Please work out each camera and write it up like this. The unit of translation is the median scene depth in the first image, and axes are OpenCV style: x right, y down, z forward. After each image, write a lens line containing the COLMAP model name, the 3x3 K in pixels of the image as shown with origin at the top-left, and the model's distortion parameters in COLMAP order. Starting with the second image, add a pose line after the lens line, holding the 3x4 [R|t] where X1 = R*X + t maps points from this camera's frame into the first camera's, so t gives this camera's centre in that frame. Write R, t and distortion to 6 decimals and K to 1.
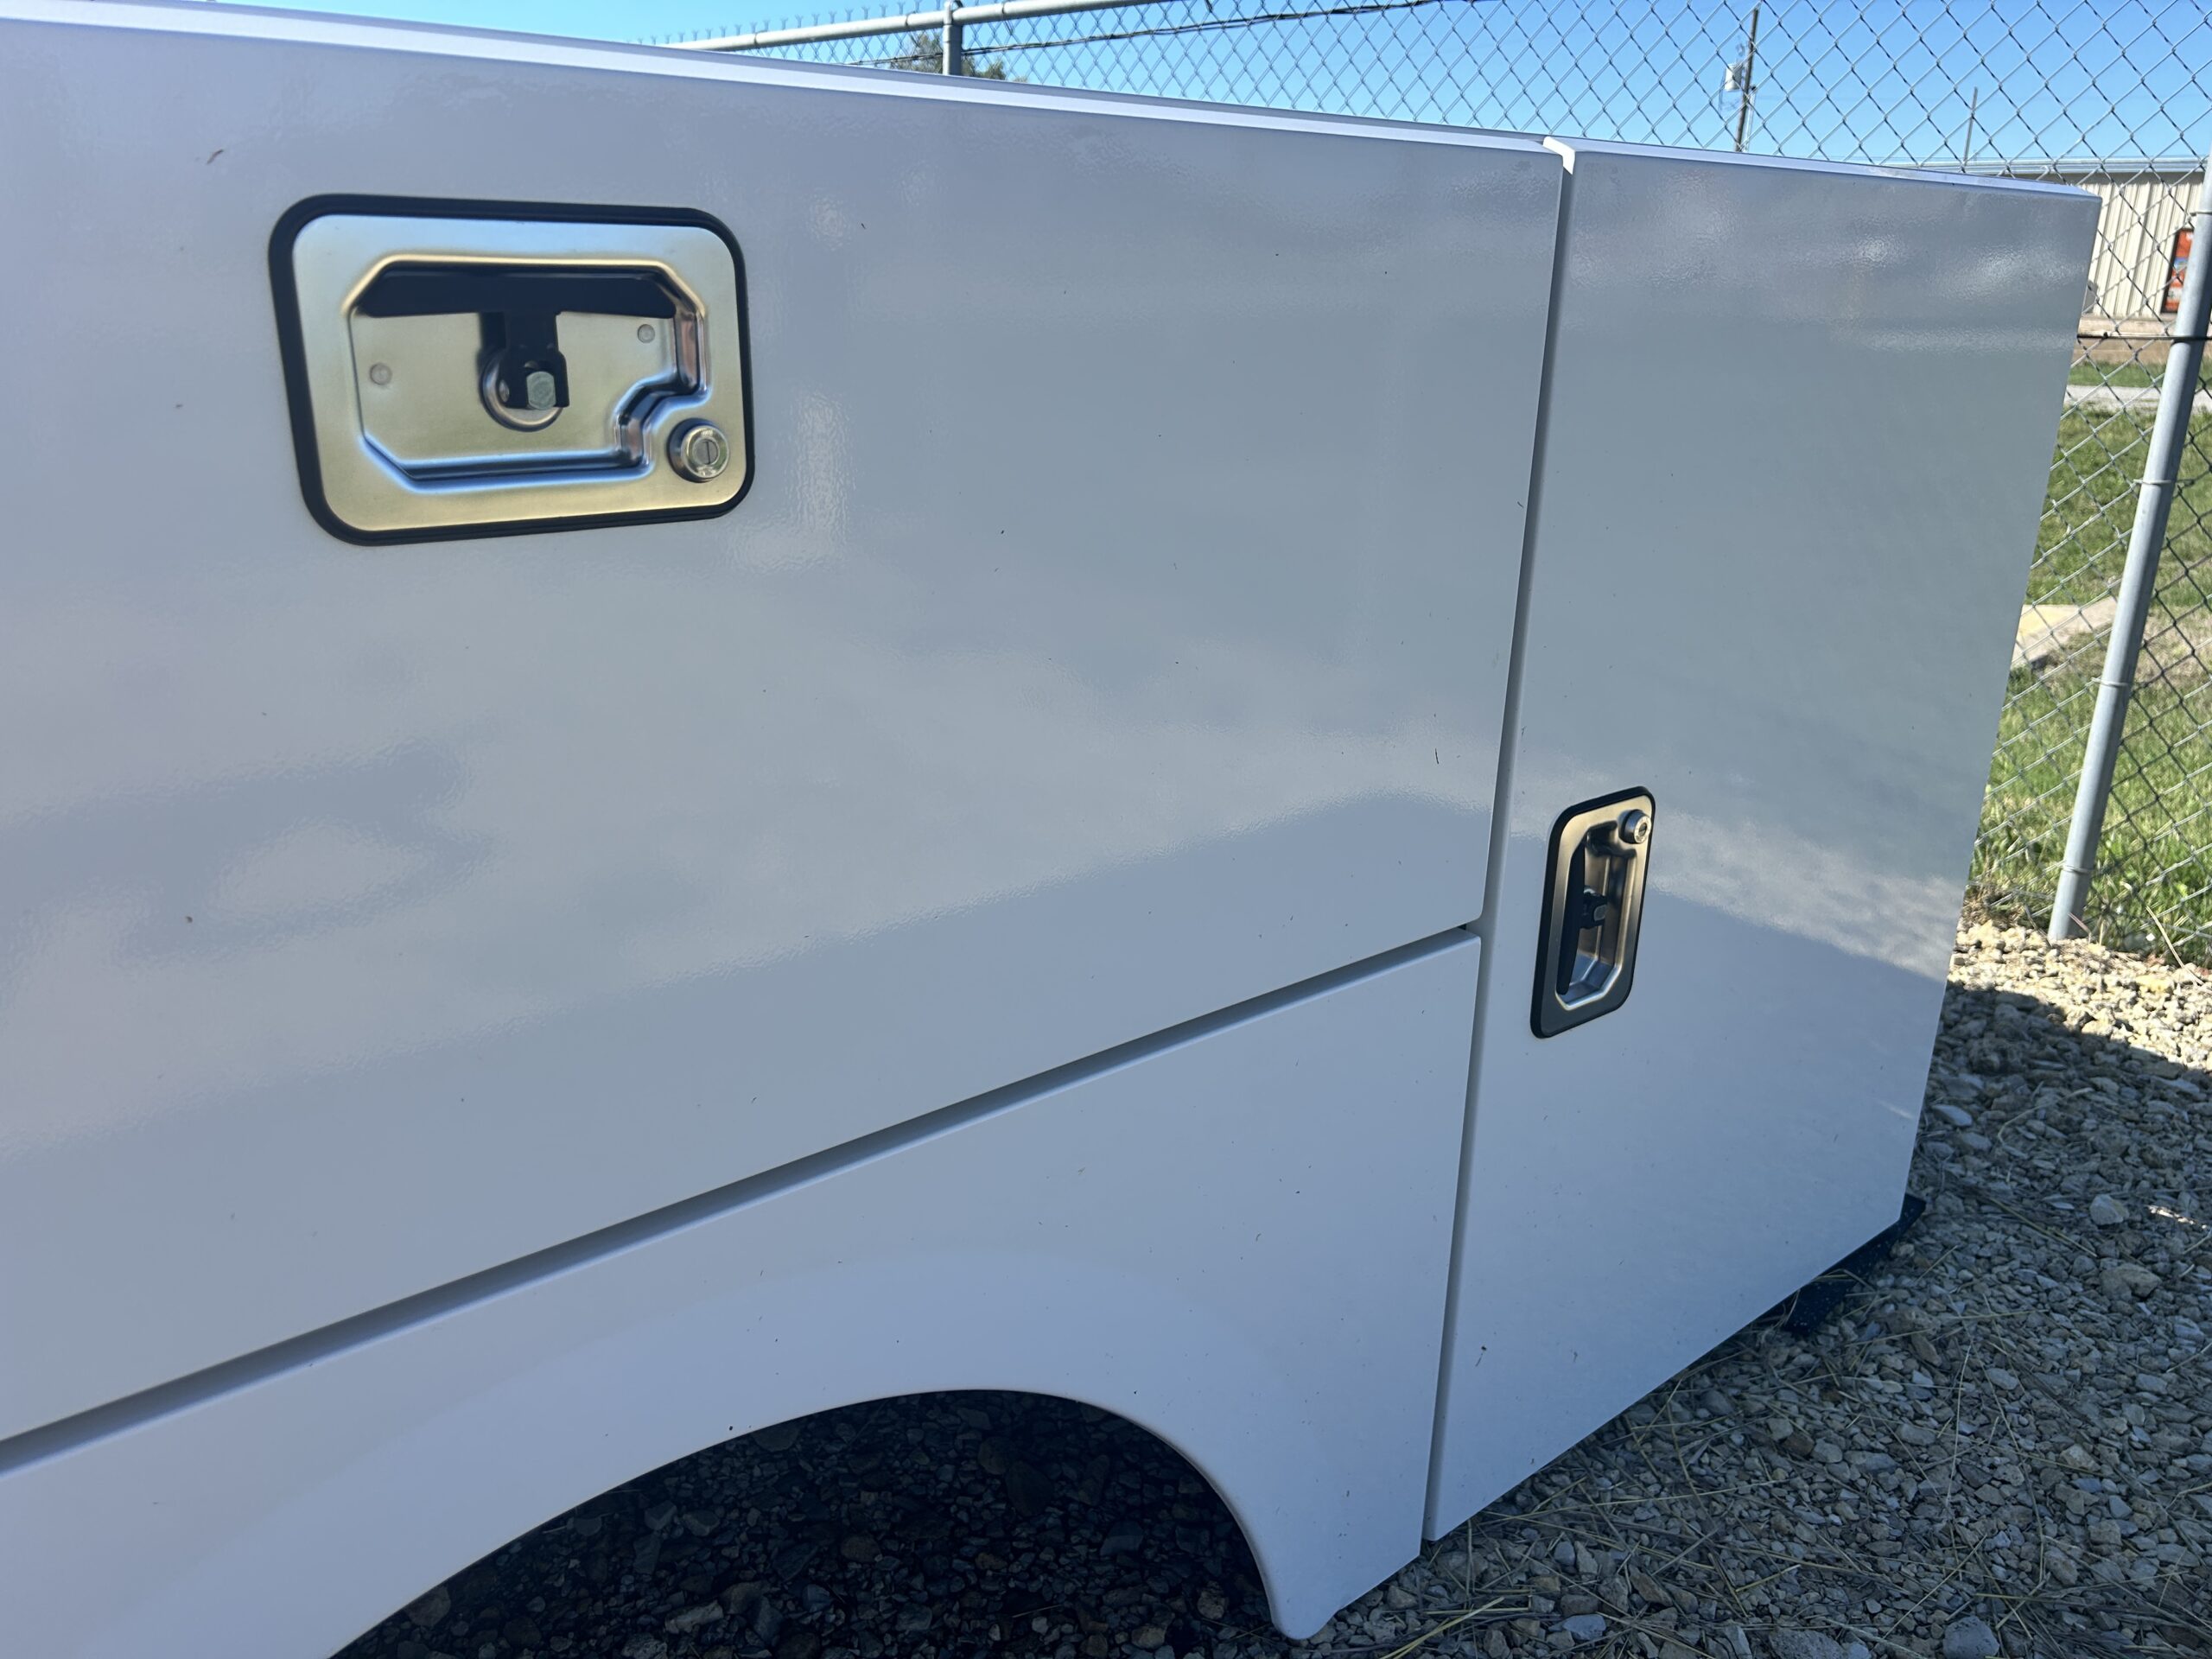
lens RADIAL K [[1660.0, 0, 1105.0], [0, 1660.0, 834.2], [0, 0, 1]] dist [0.036991, -0.047769]
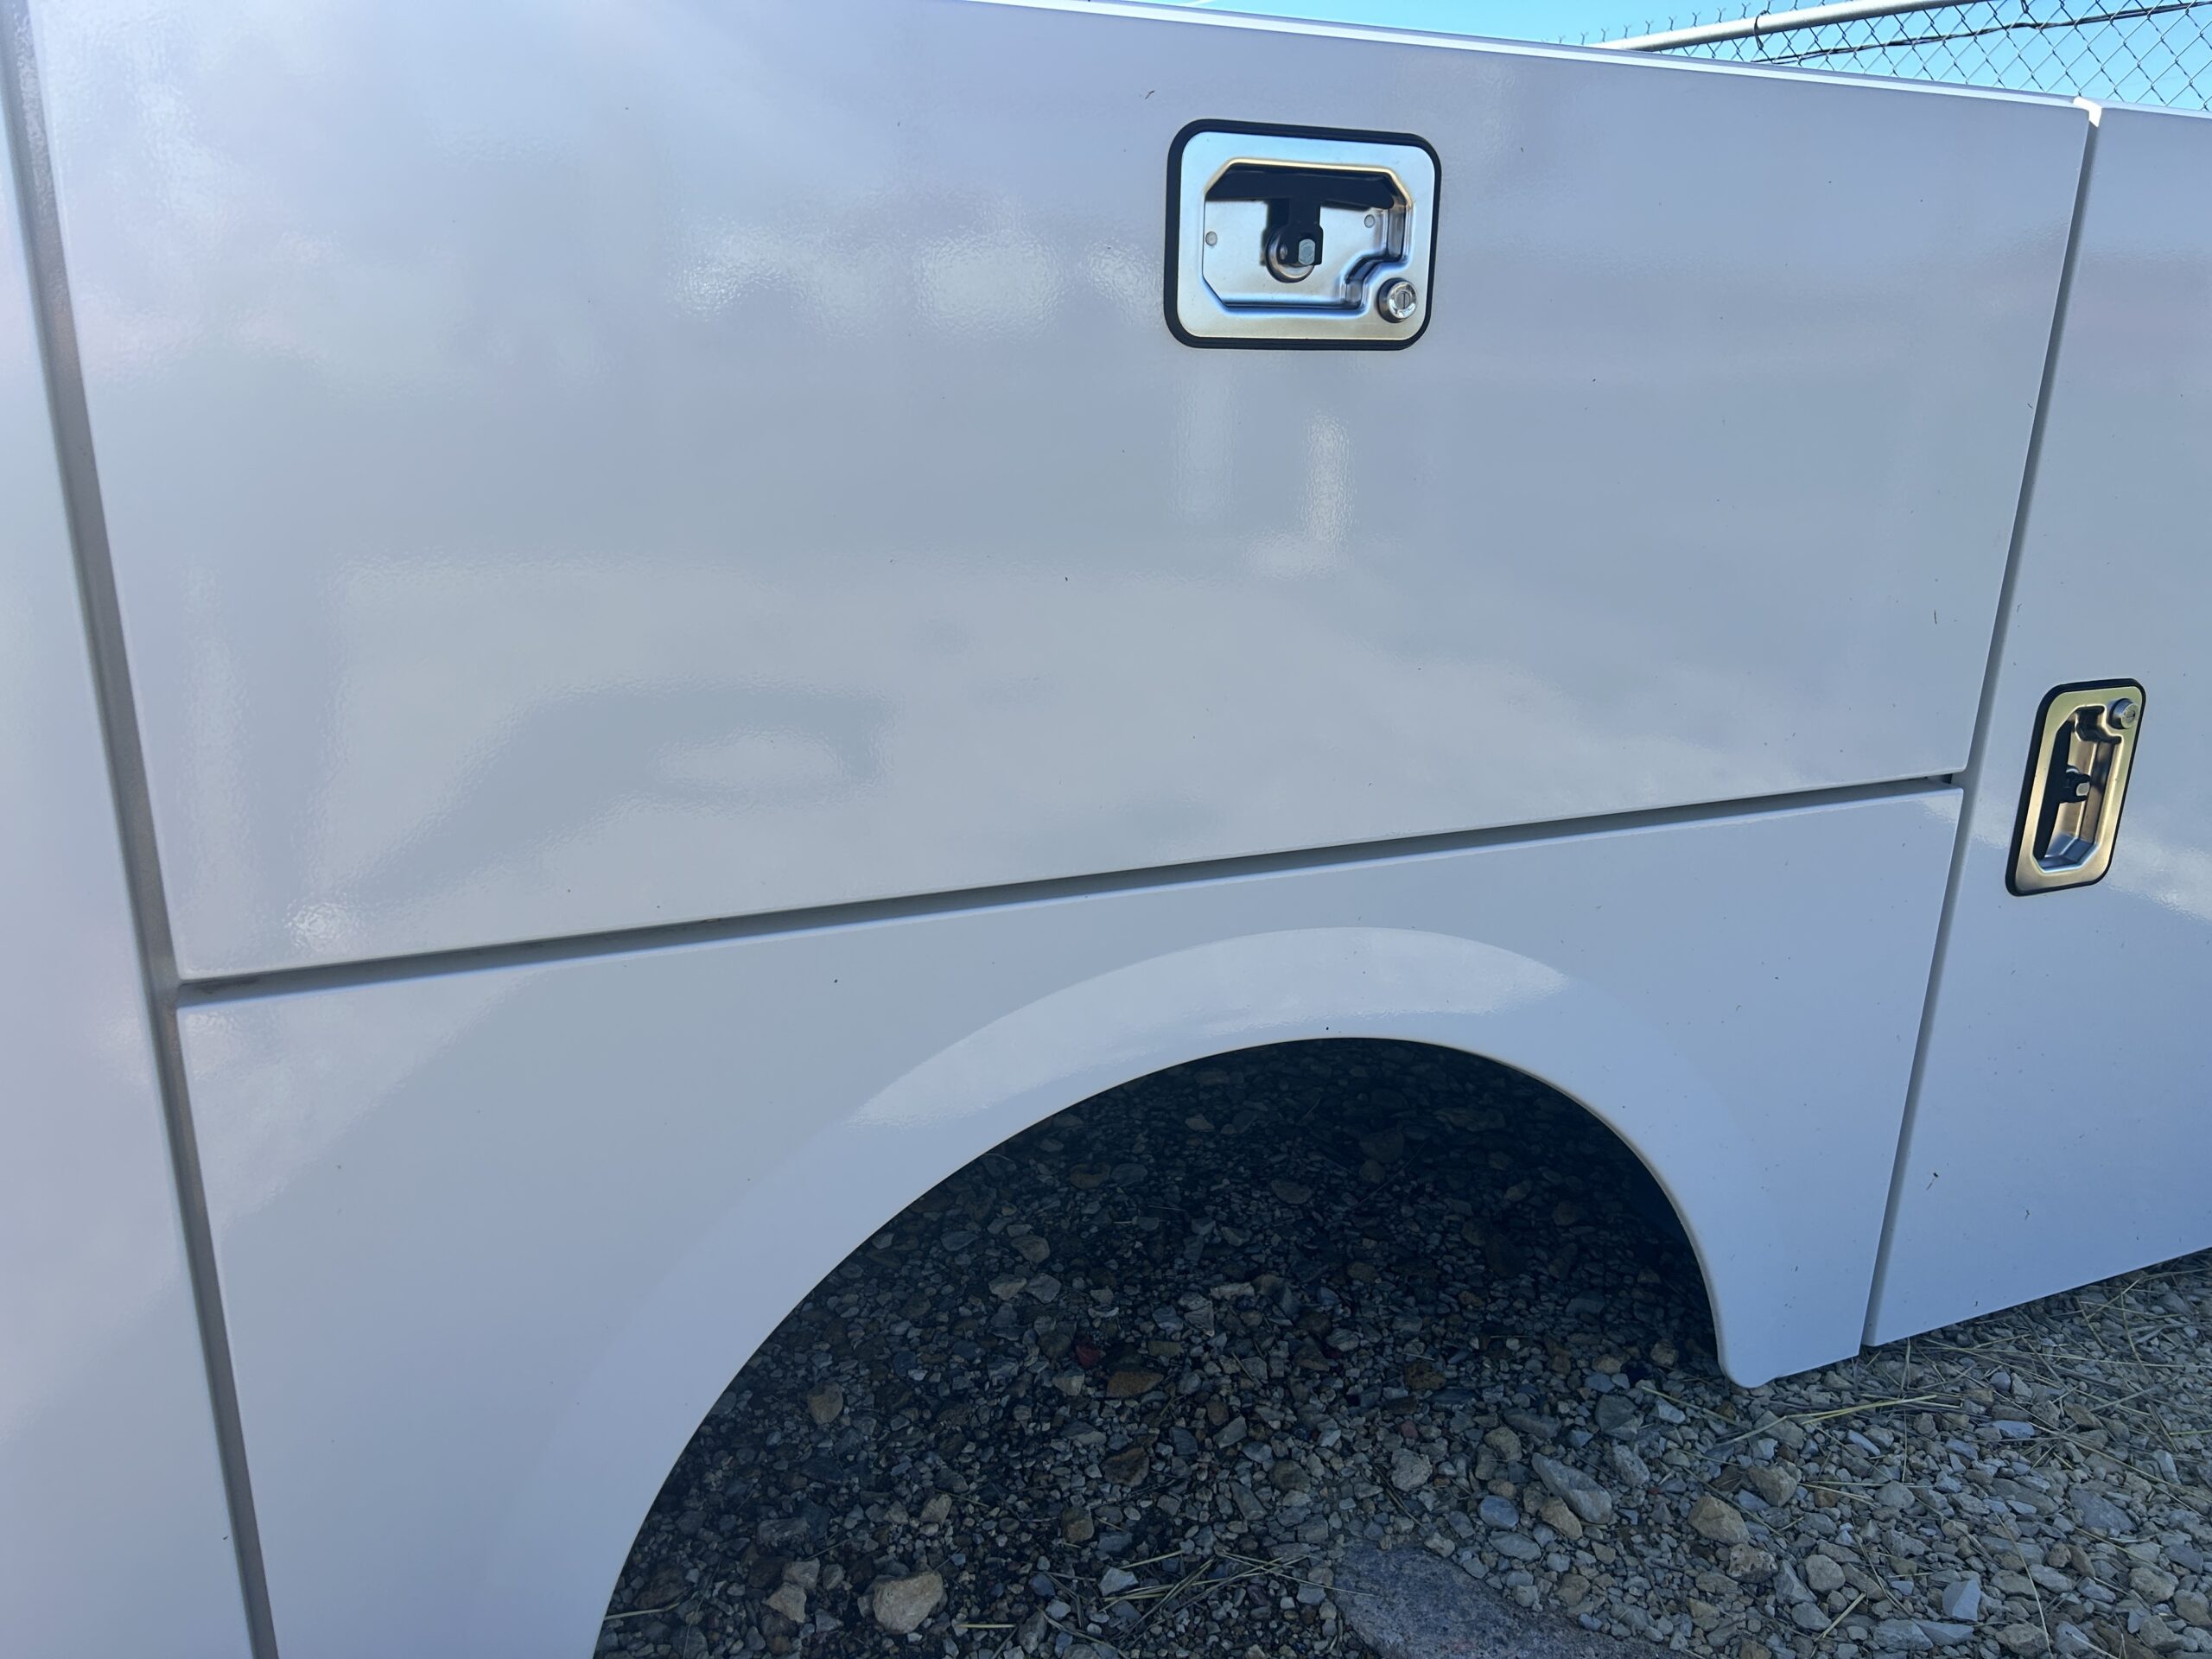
lens RADIAL K [[1660.0, 0, 1112.9], [0, 1660.0, 836.1], [0, 0, 1]] dist [0.036991, -0.047769]
pose [[0.961408, 0.085643, -0.261456, -0.032685], [-0.093459, 0.995468, -0.017583, 0.154546], [0.258765, 0.041340, 0.965055, -0.246765]]
